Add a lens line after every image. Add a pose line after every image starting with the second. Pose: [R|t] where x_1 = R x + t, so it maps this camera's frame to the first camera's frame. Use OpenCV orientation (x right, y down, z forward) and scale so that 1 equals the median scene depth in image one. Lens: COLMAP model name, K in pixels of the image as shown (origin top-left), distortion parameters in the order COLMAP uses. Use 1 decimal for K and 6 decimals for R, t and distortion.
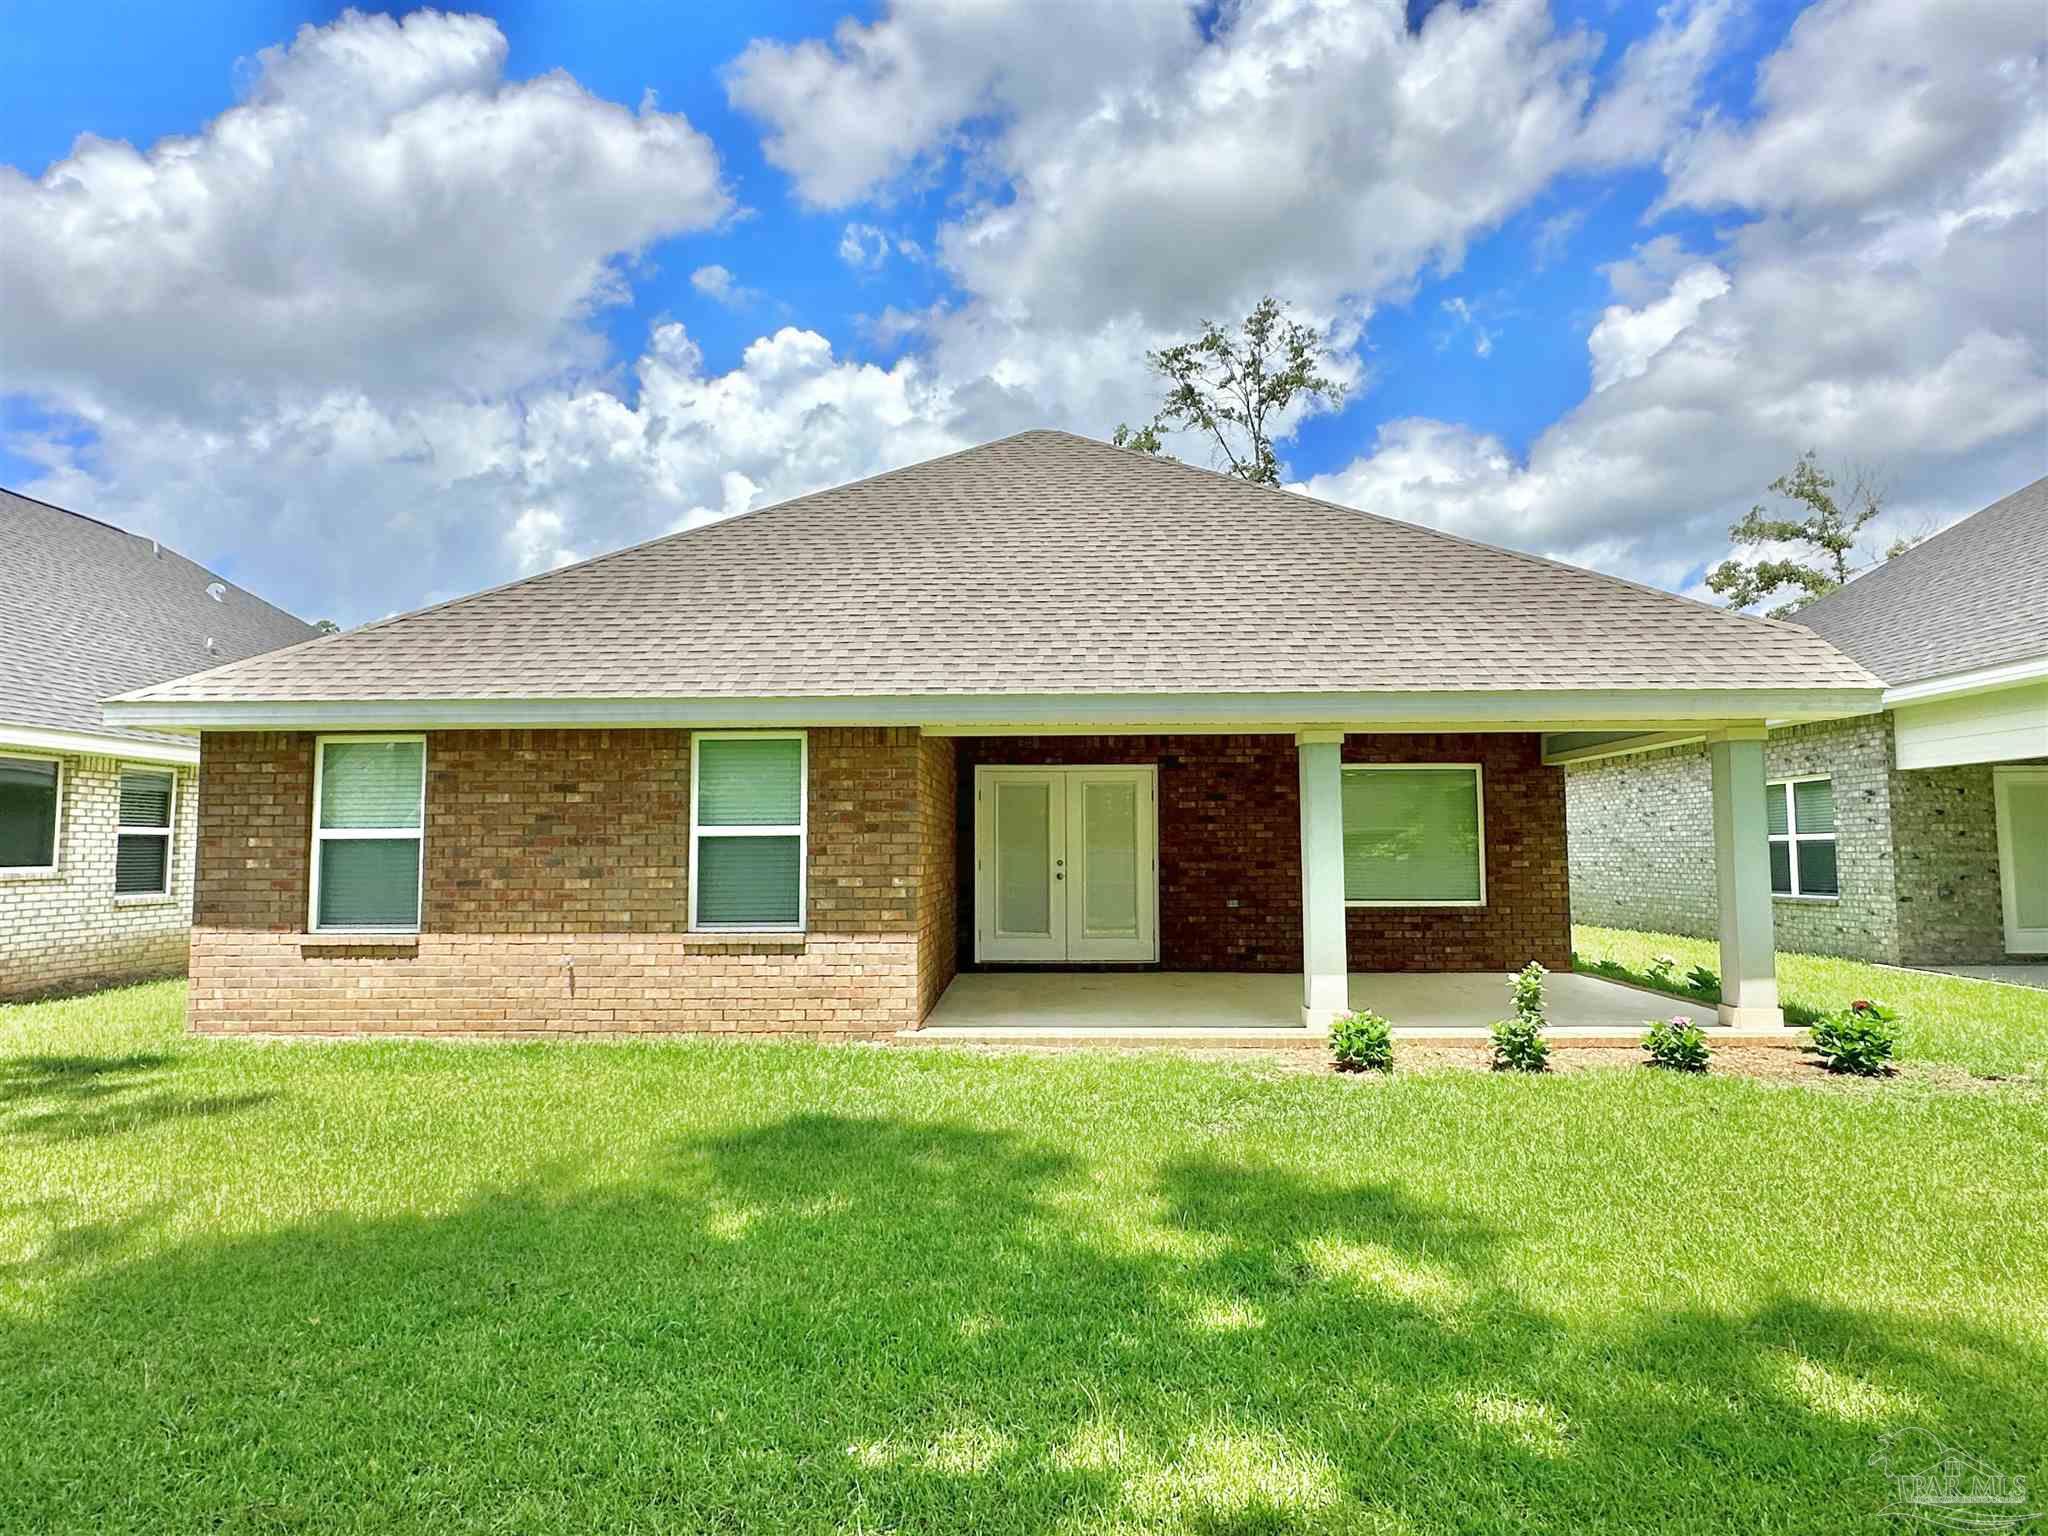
lens RADIAL K [[1150.5, 0, 1027.4], [0, 1150.5, 757.4], [0, 0, 1]] dist [-0.000729, 0.000805]
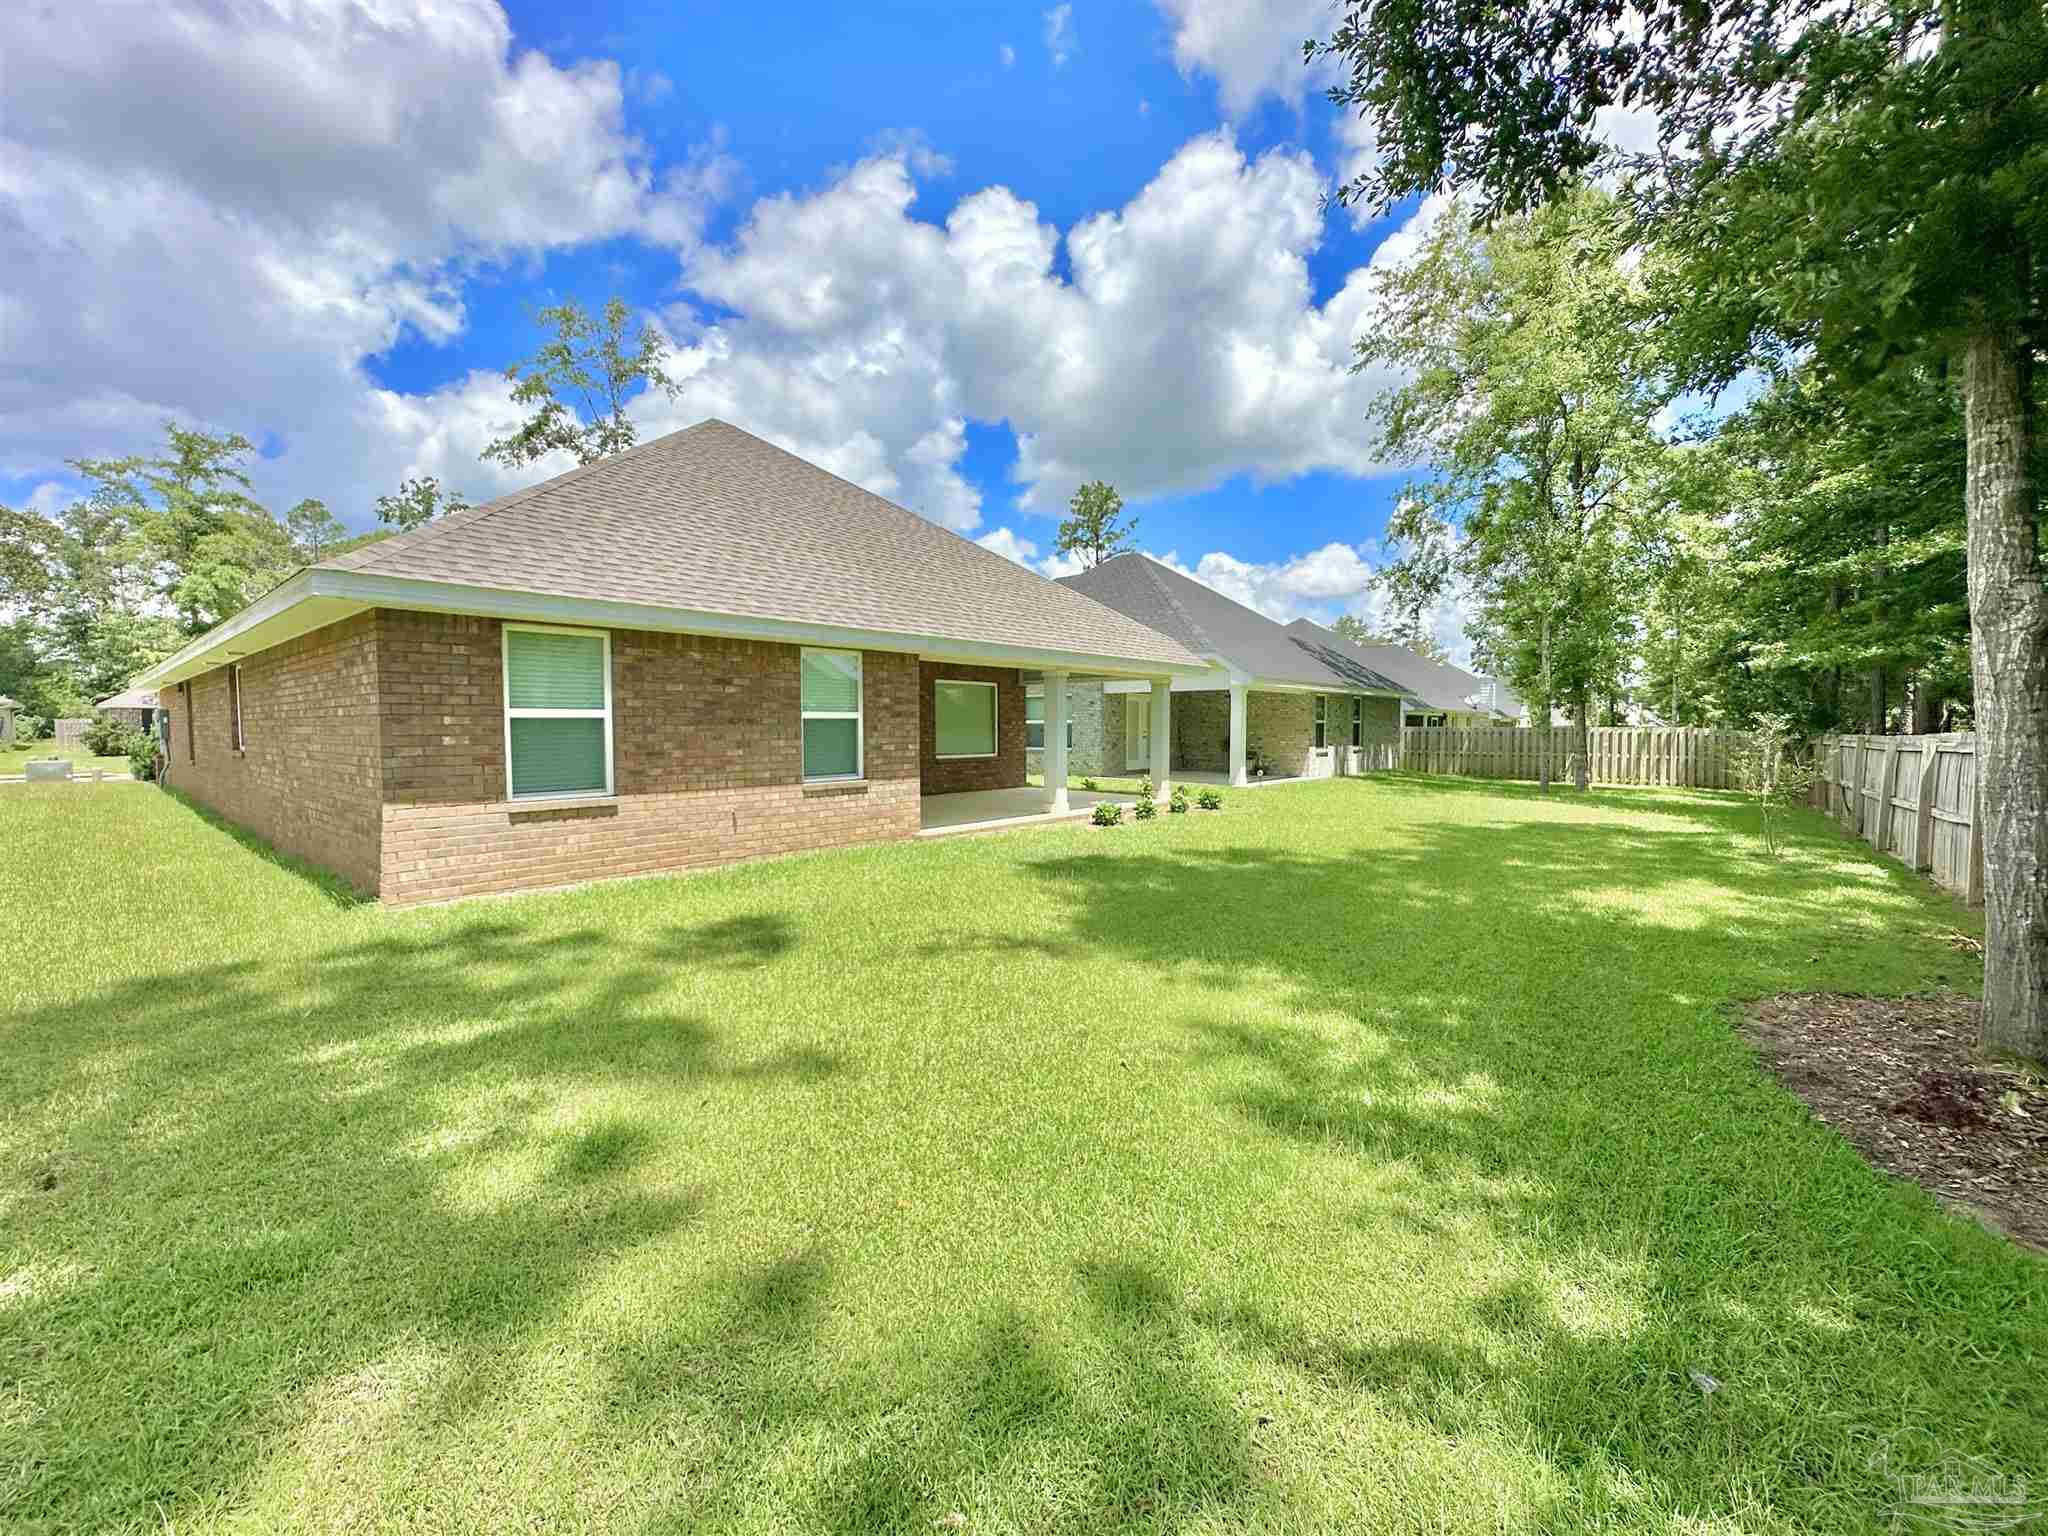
lens RADIAL K [[819.3, 0, 974.6], [0, 819.3, 759.1], [0, 0, 1]] dist [-0.037241, -0.000203]
pose [[0.638366, -0.028977, 0.769187, -0.950317], [-0.067429, 0.993344, 0.093382, 0.007777], [-0.766774, -0.111477, 0.632164, 0.164006]]
